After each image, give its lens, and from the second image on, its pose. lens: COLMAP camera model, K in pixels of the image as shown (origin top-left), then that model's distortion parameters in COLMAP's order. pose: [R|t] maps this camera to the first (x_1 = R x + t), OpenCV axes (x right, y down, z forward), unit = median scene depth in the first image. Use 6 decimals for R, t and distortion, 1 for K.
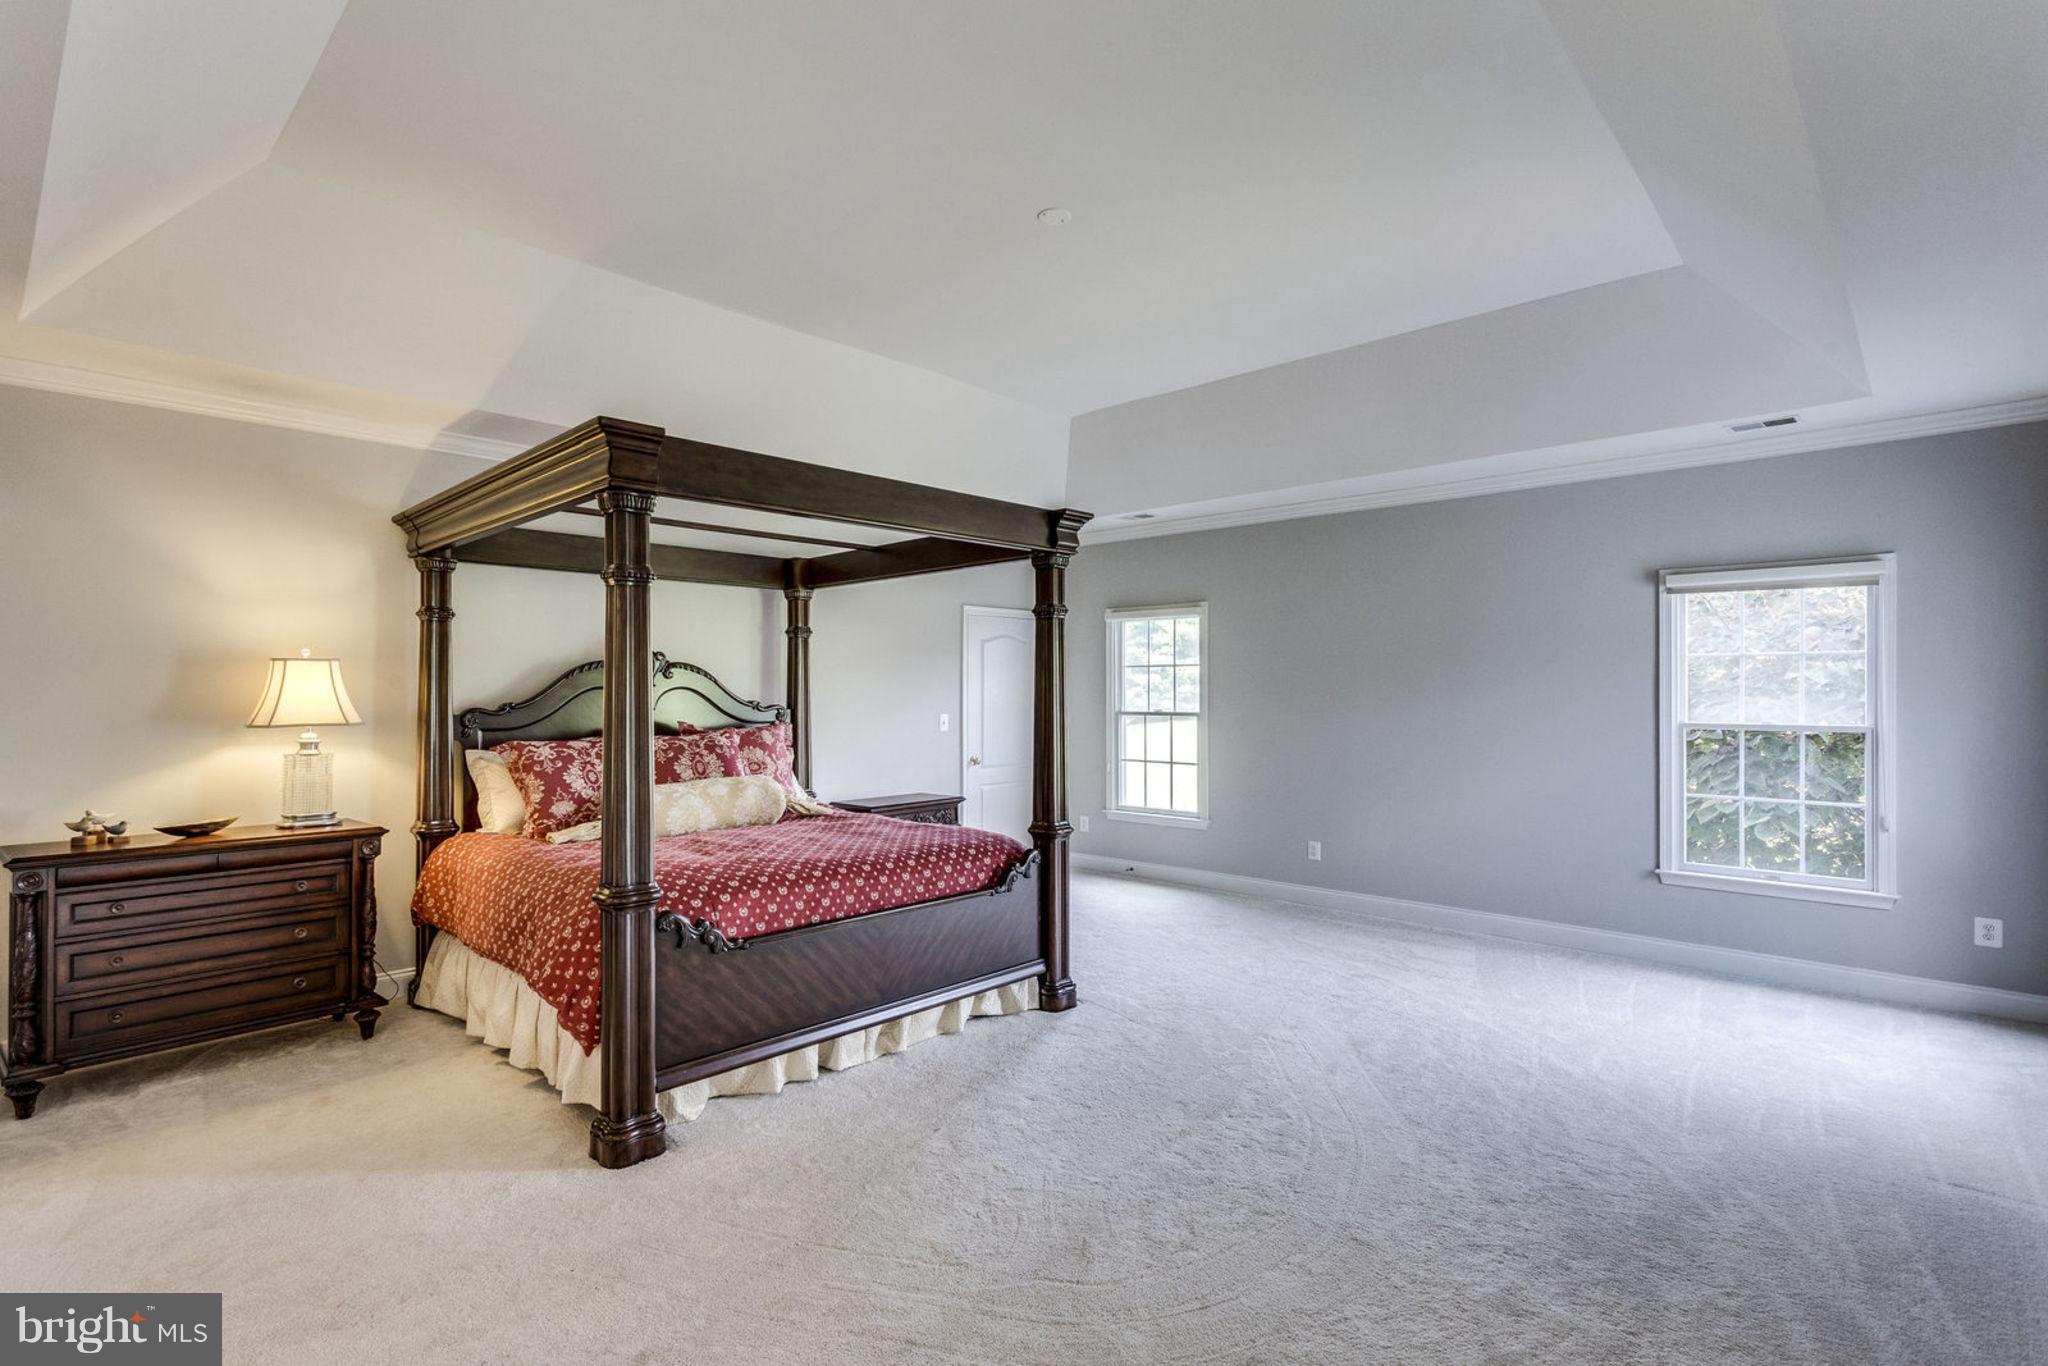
lens RADIAL K [[997.8, 0, 1014.8], [0, 997.8, 693.0], [0, 0, 1]] dist [0.024910, 0.000426]
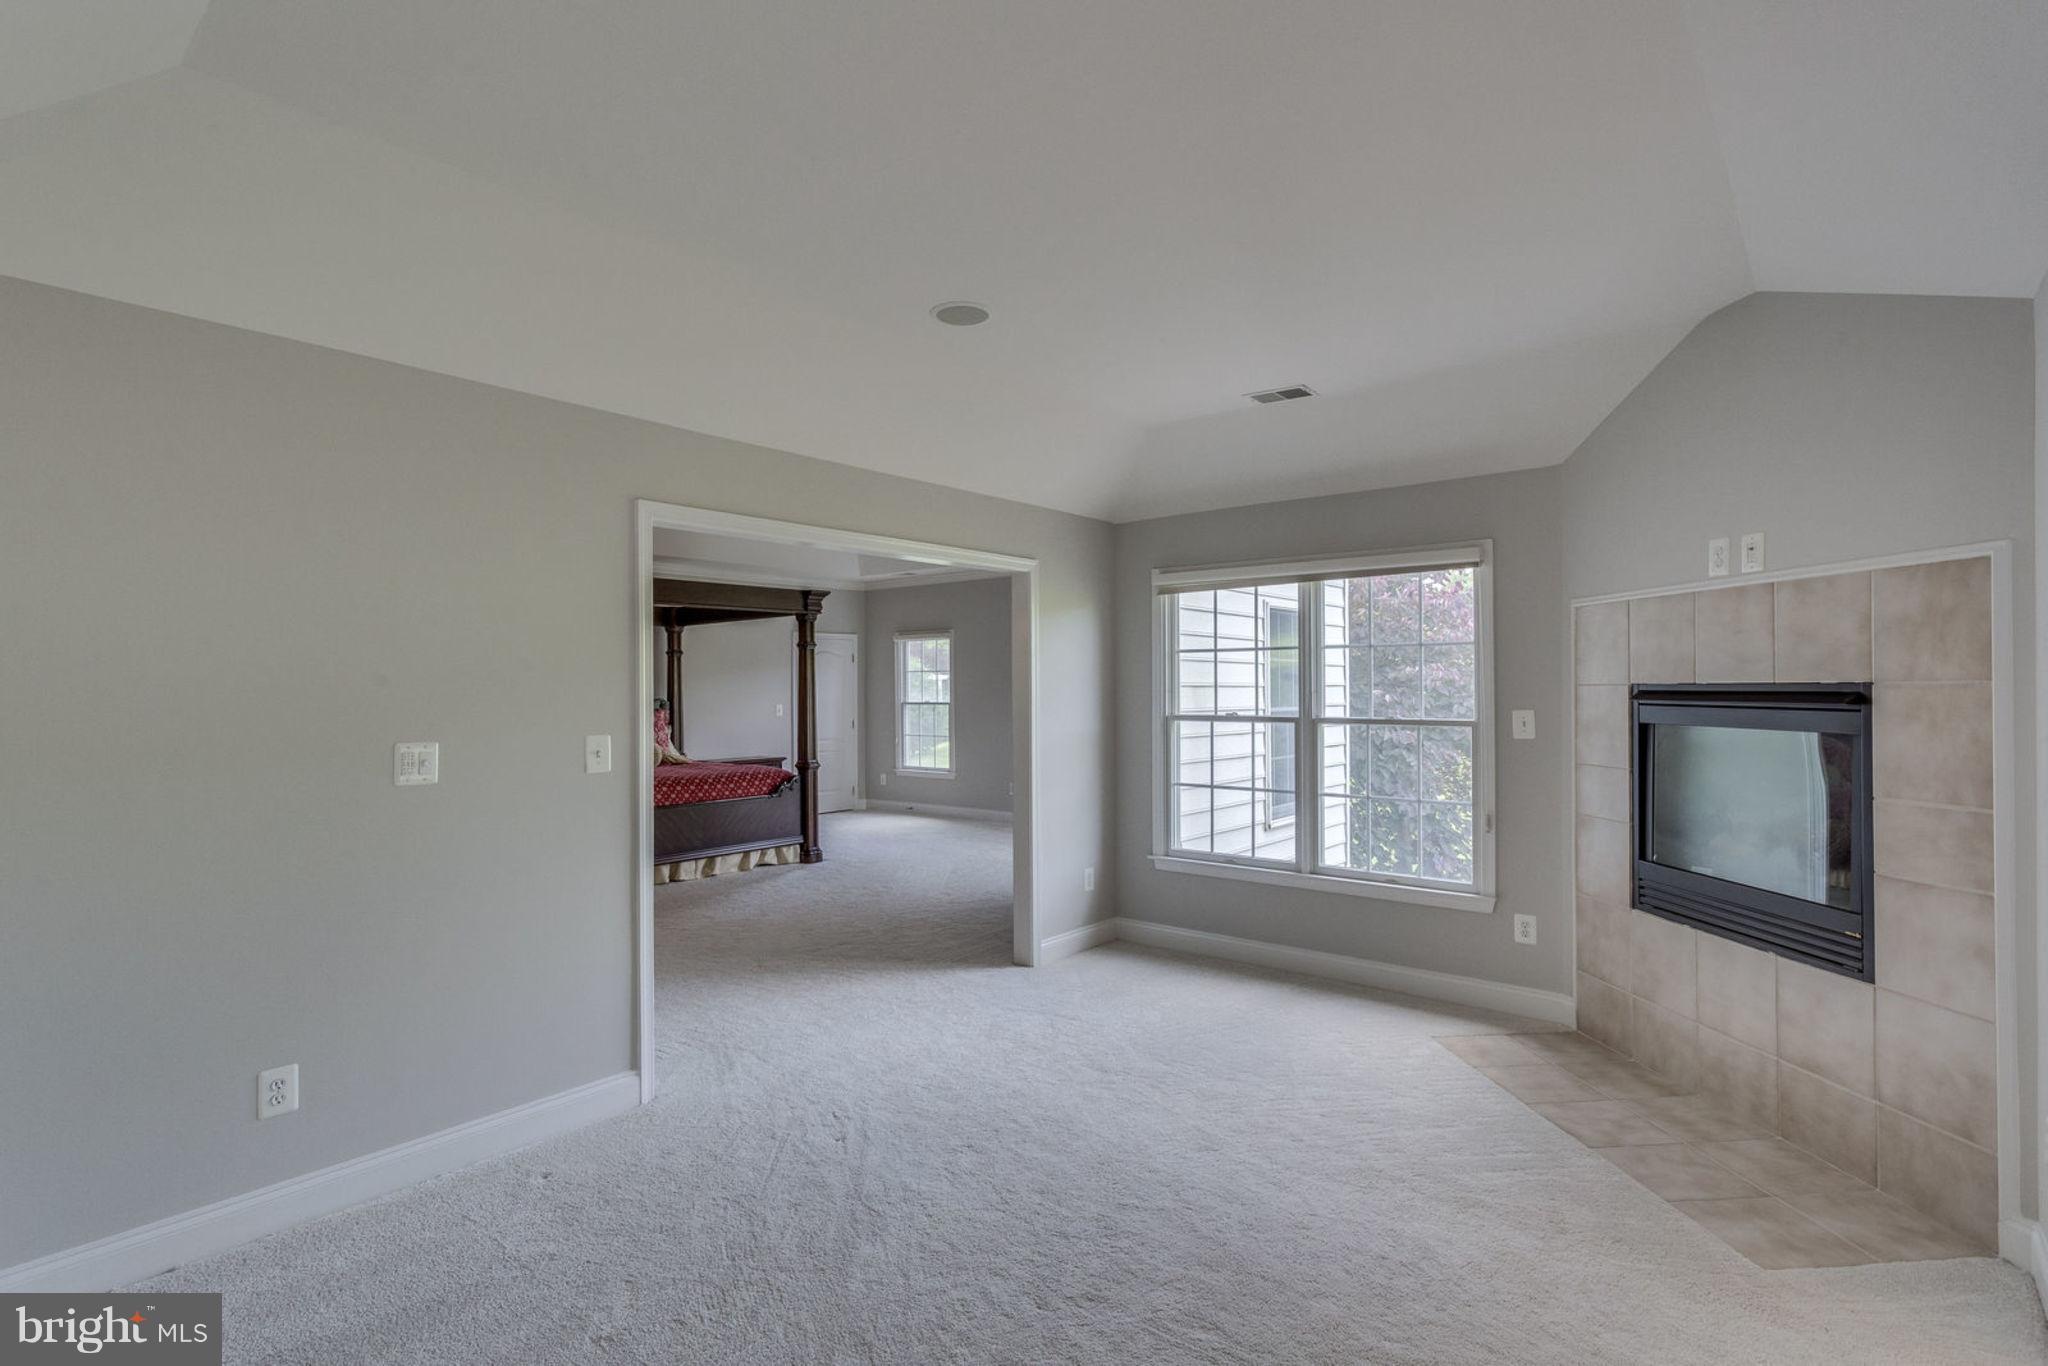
lens RADIAL K [[997.8, 0, 1014.8], [0, 997.8, 693.0], [0, 0, 1]] dist [0.024910, 0.000426]
pose [[0.997947, -0.004669, 0.063878, 0.294296], [0.004642, 0.999989, 0.000571, 0.006626], [-0.063880, -0.000273, 0.997958, -0.832930]]
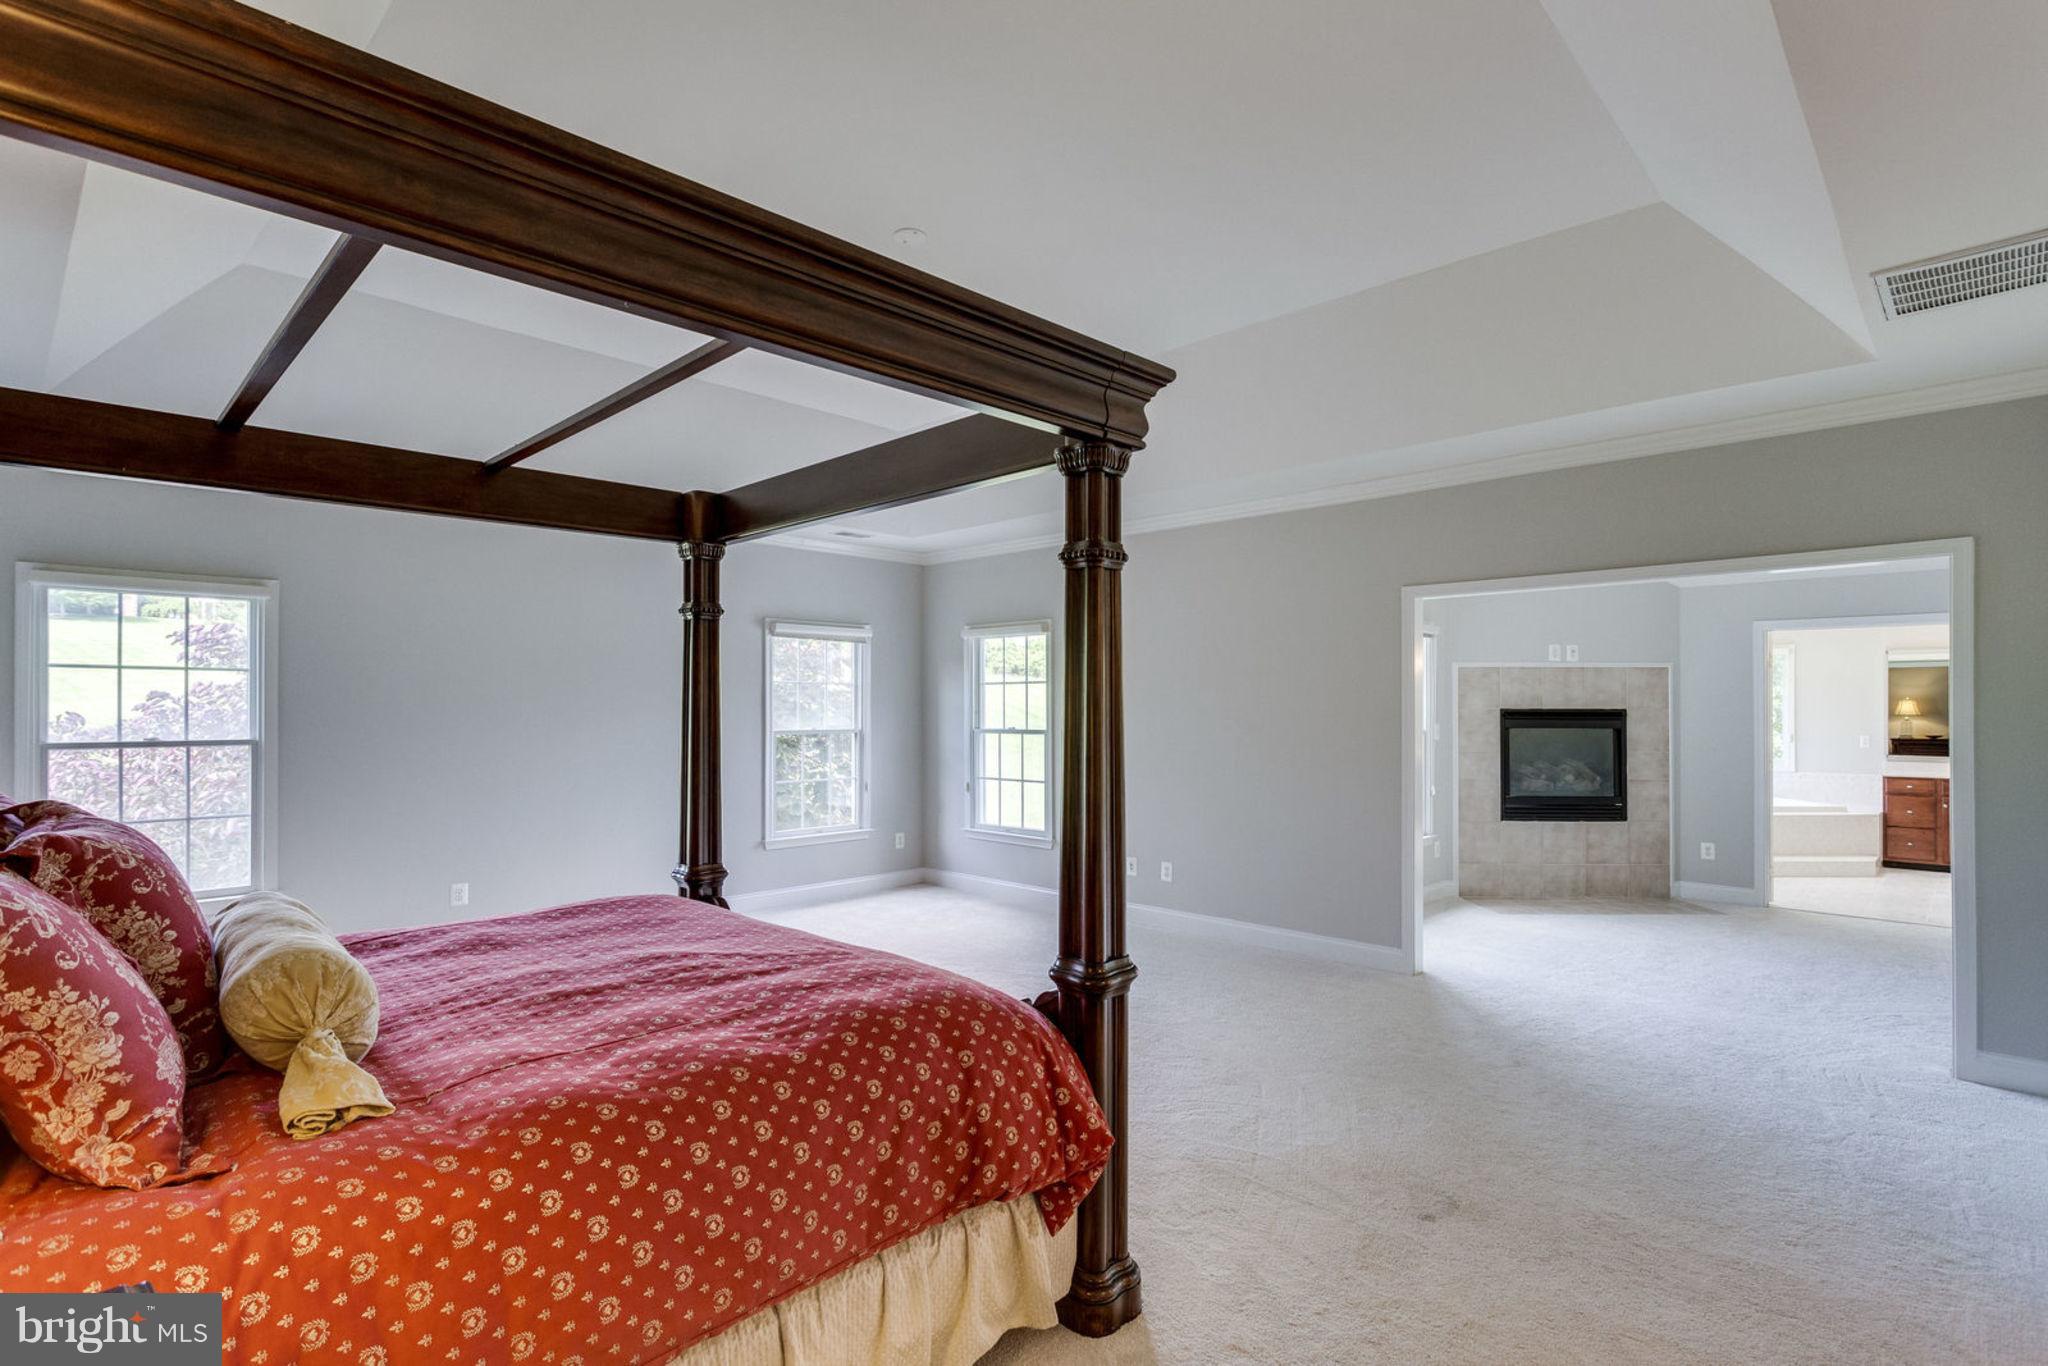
lens RADIAL K [[997.8, 0, 1014.8], [0, 997.8, 693.0], [0, 0, 1]] dist [0.024910, 0.000426]
pose [[0.006259, 0.014199, 0.999880, -1.027195], [0.004814, 0.999887, -0.014229, -0.006995], [-0.999969, 0.004902, 0.006190, 1.063372]]
